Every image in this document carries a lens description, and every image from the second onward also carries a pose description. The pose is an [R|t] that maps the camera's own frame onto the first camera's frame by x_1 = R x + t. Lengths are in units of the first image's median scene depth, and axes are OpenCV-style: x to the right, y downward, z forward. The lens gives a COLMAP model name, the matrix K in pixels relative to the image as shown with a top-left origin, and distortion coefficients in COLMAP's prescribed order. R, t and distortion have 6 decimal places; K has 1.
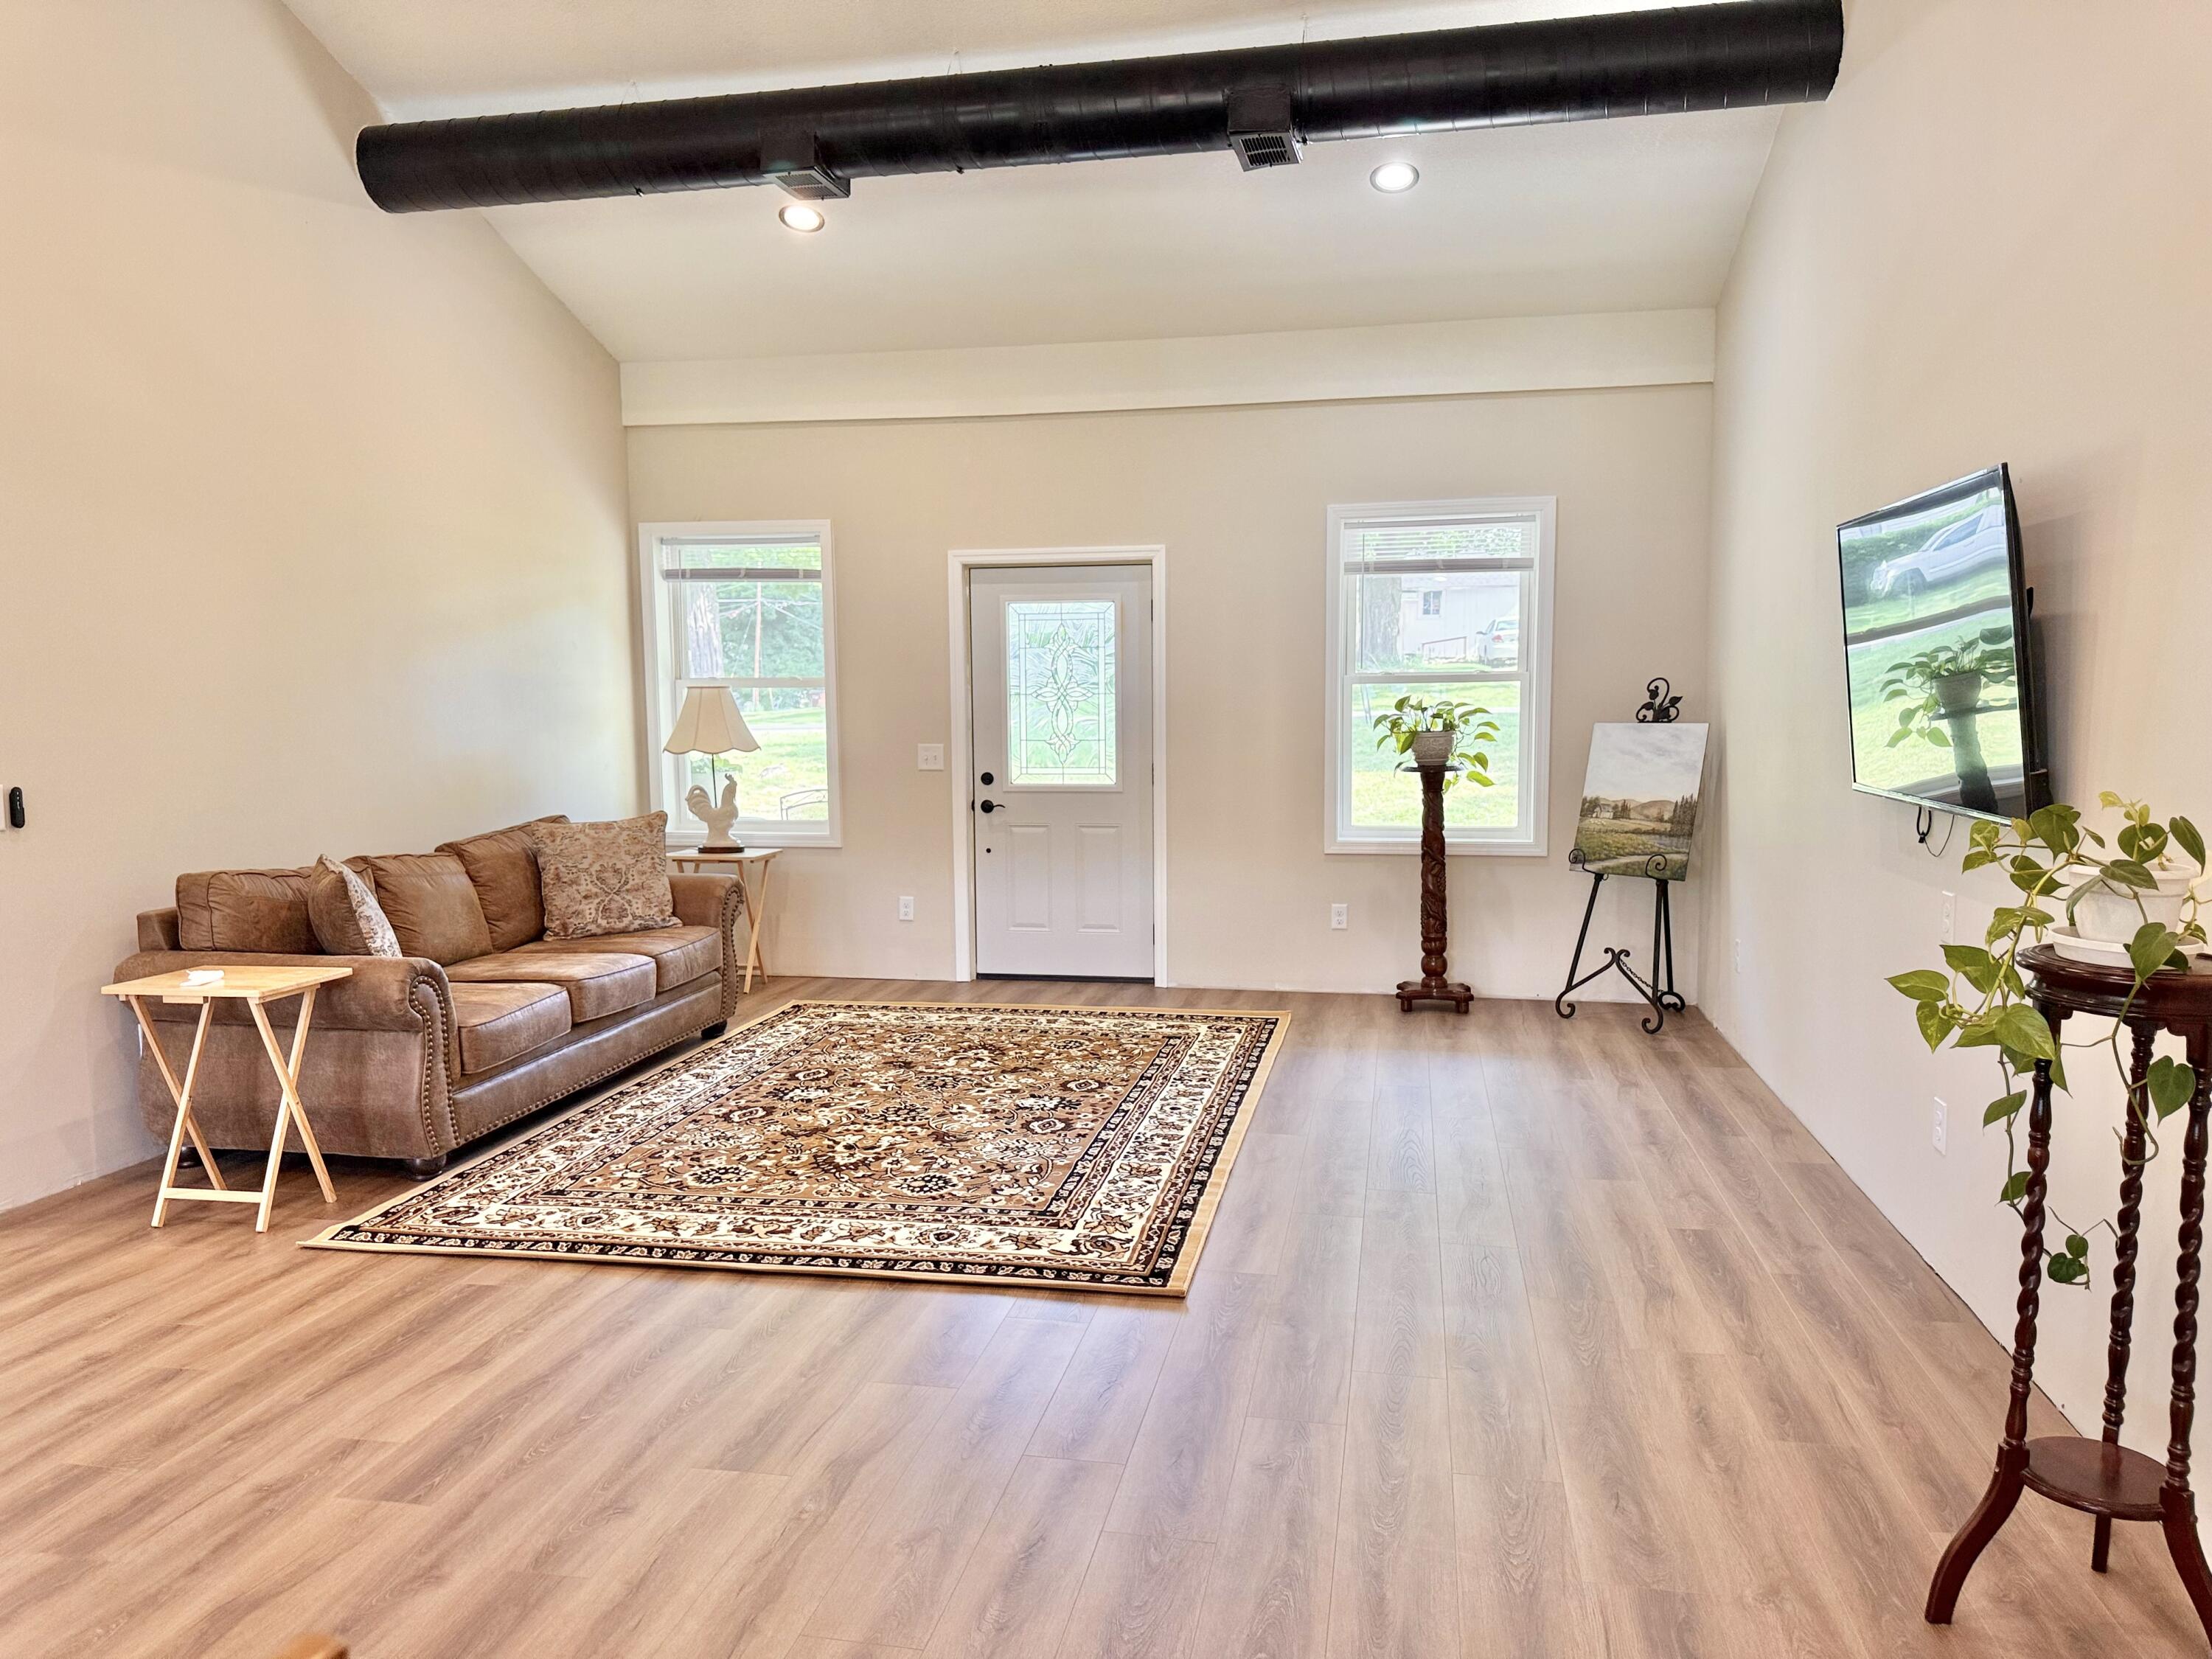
lens RADIAL K [[1539.8, 0, 1112.7], [0, 1539.8, 824.2], [0, 0, 1]] dist [0.072447, -0.034854]
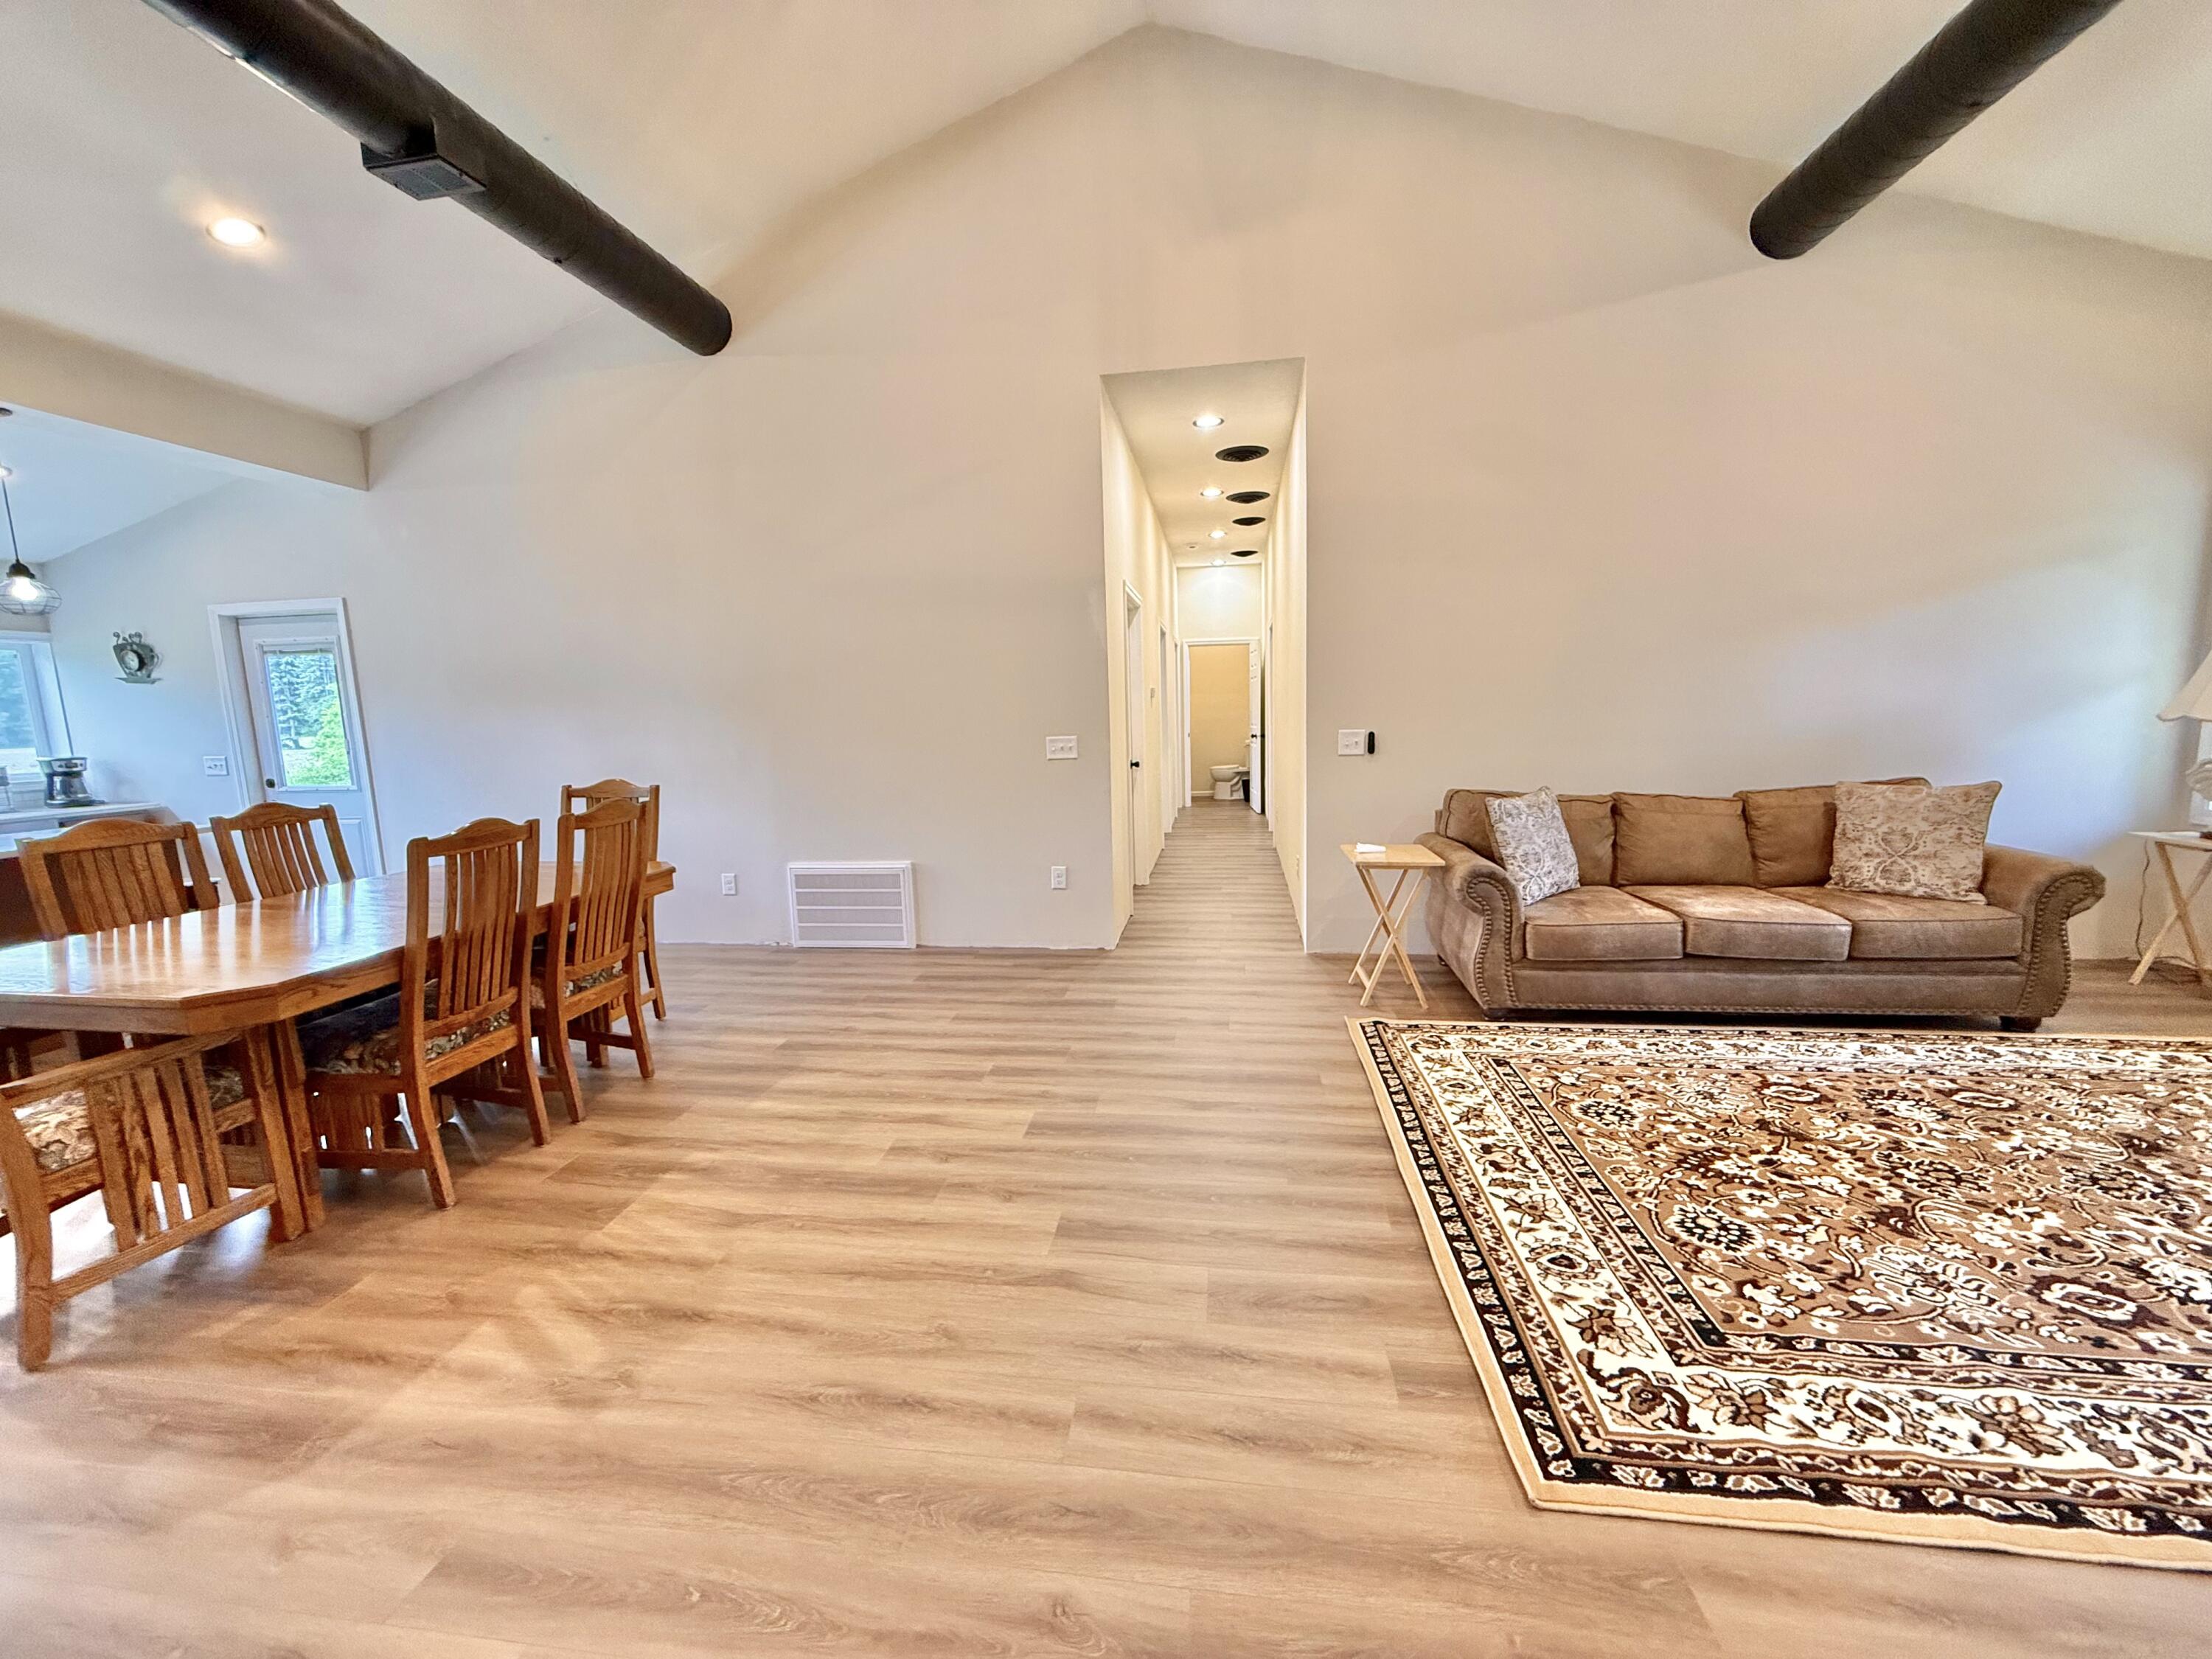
lens RADIAL K [[882.9, 0, 1102.8], [0, 882.9, 836.7], [0, 0, 1]] dist [0.002787, 0.000329]
pose [[0.051980, 0.154010, -0.986701, 0.277527], [-0.053338, 0.987055, 0.151256, -0.035306], [0.997223, 0.044766, 0.059522, 0.544428]]
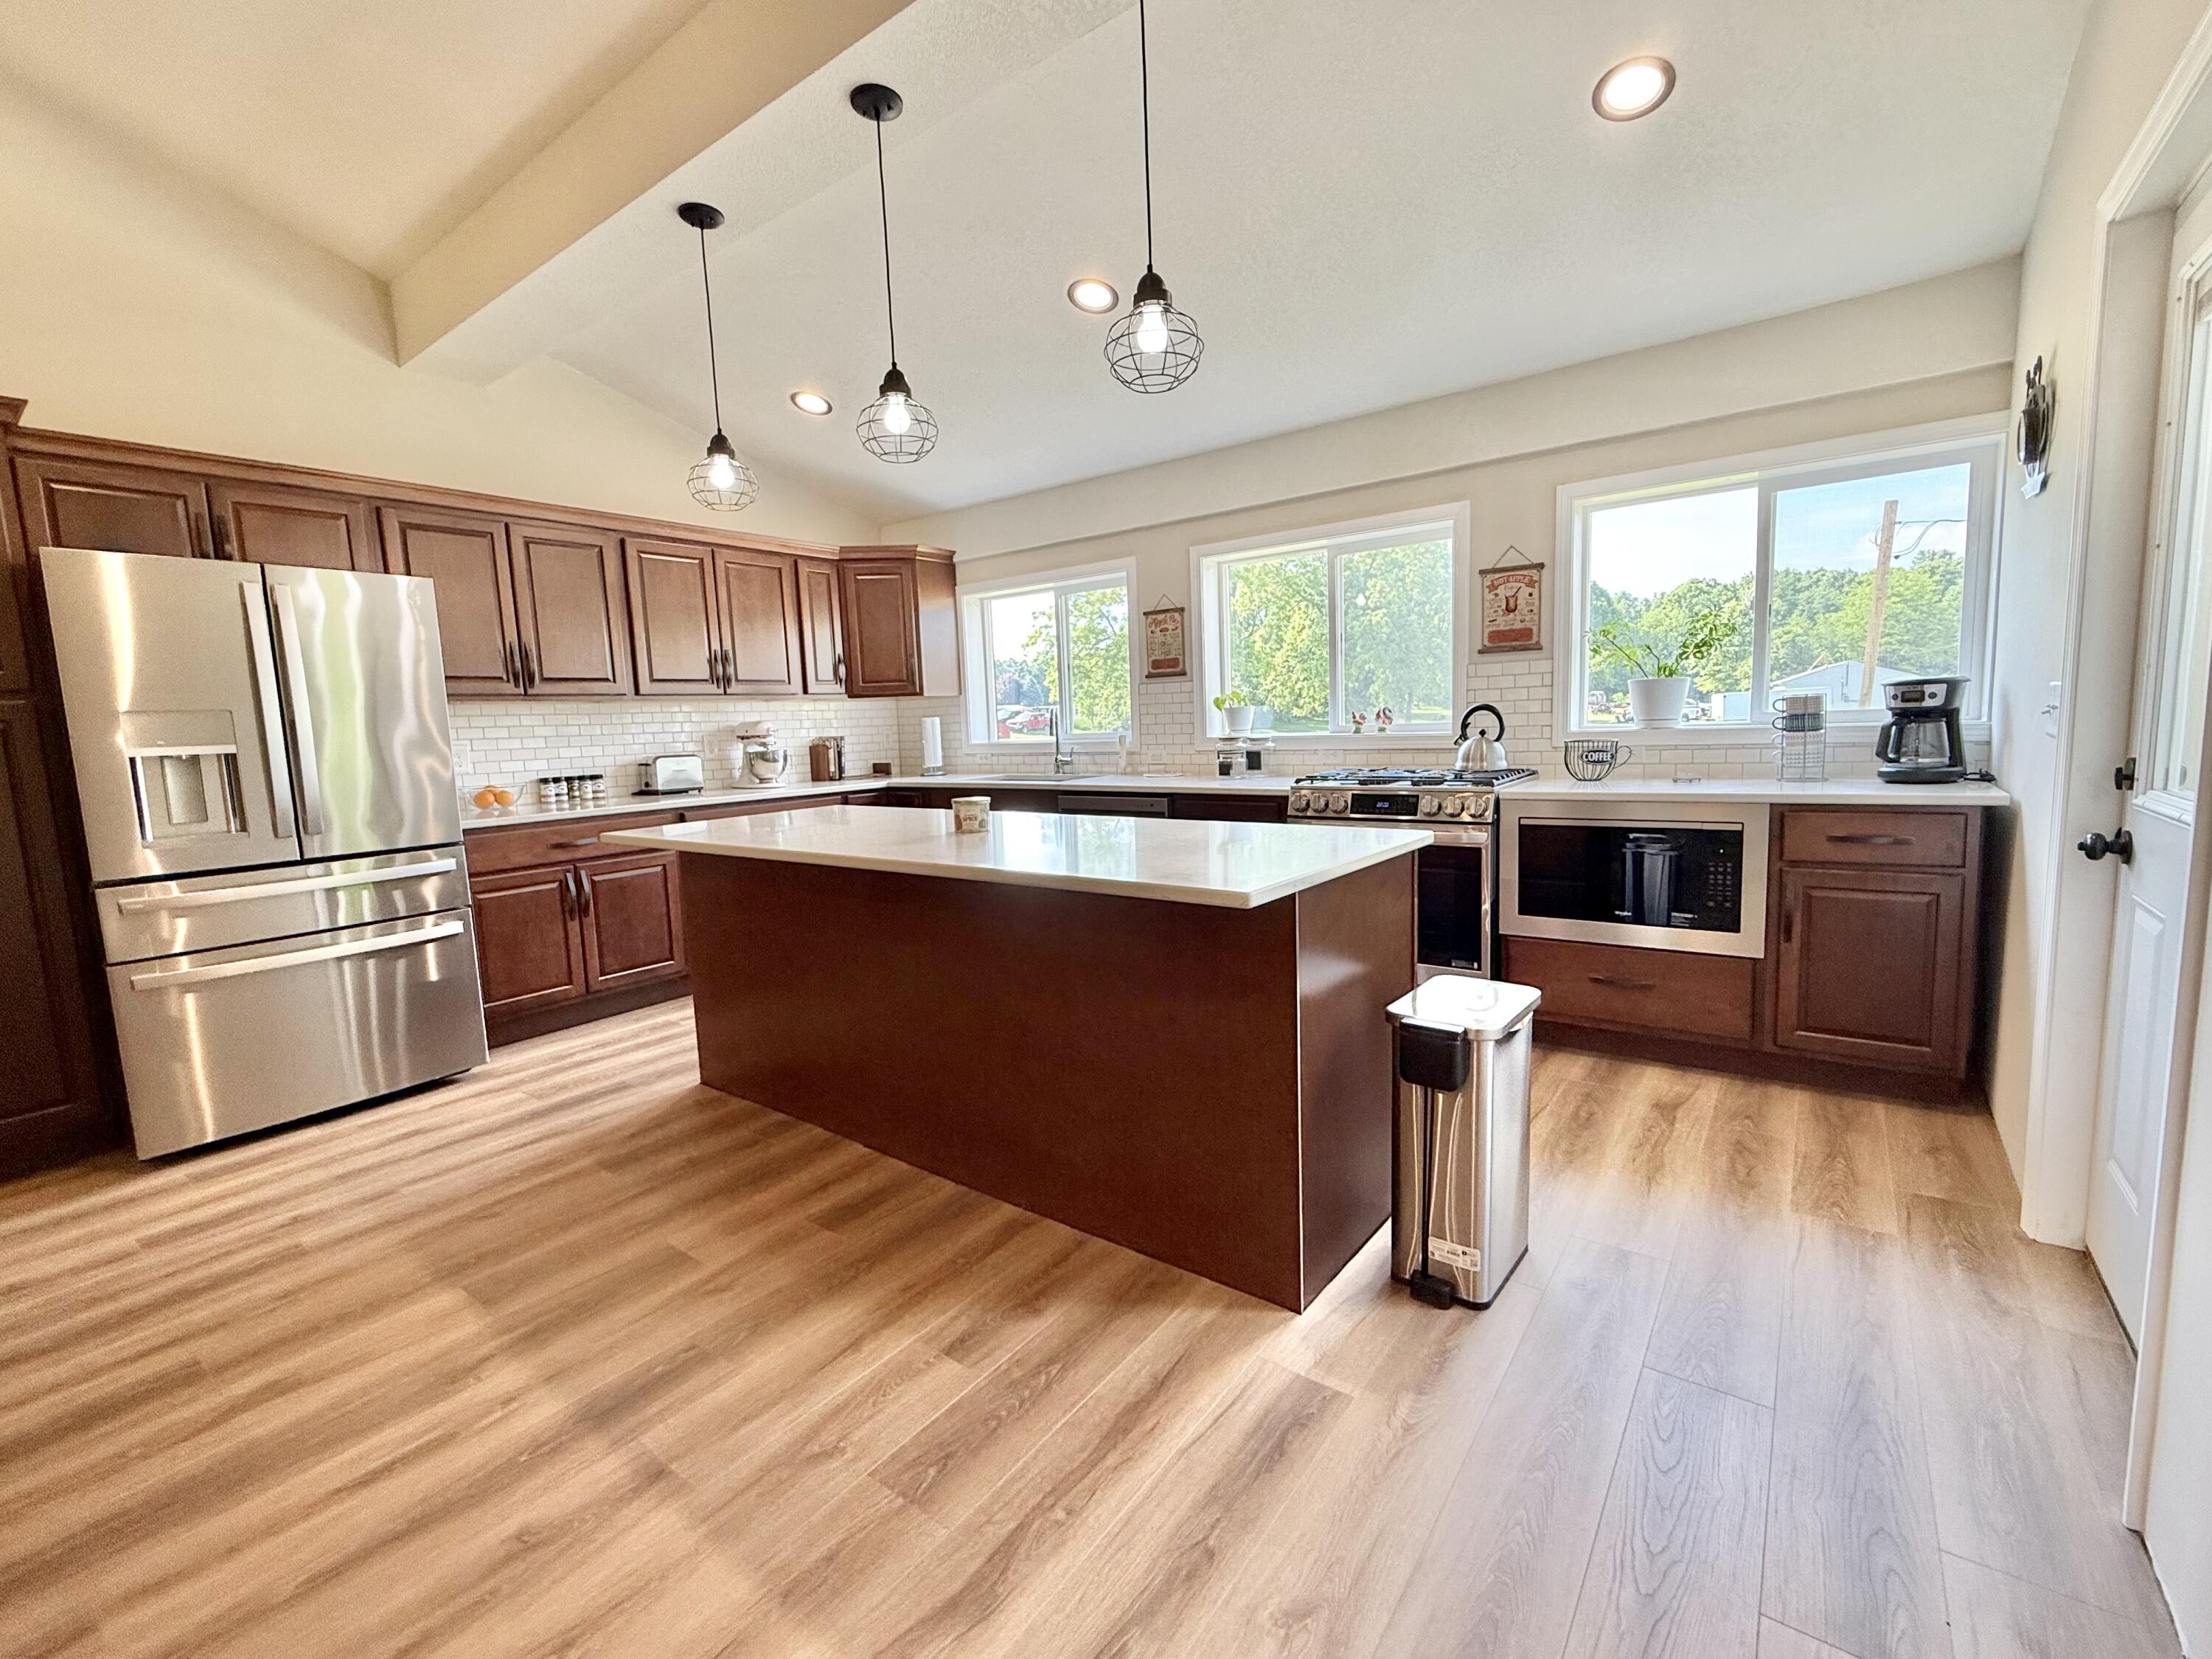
lens RADIAL K [[949.1, 0, 1107.7], [0, 949.1, 834.9], [0, 0, 1]] dist [0.000097, 0.000413]
pose [[-0.897536, -0.008879, 0.440851, -0.674180], [0.084256, 0.977921, 0.191235, 0.039980], [-0.432816, 0.208785, -0.876972, 0.073632]]
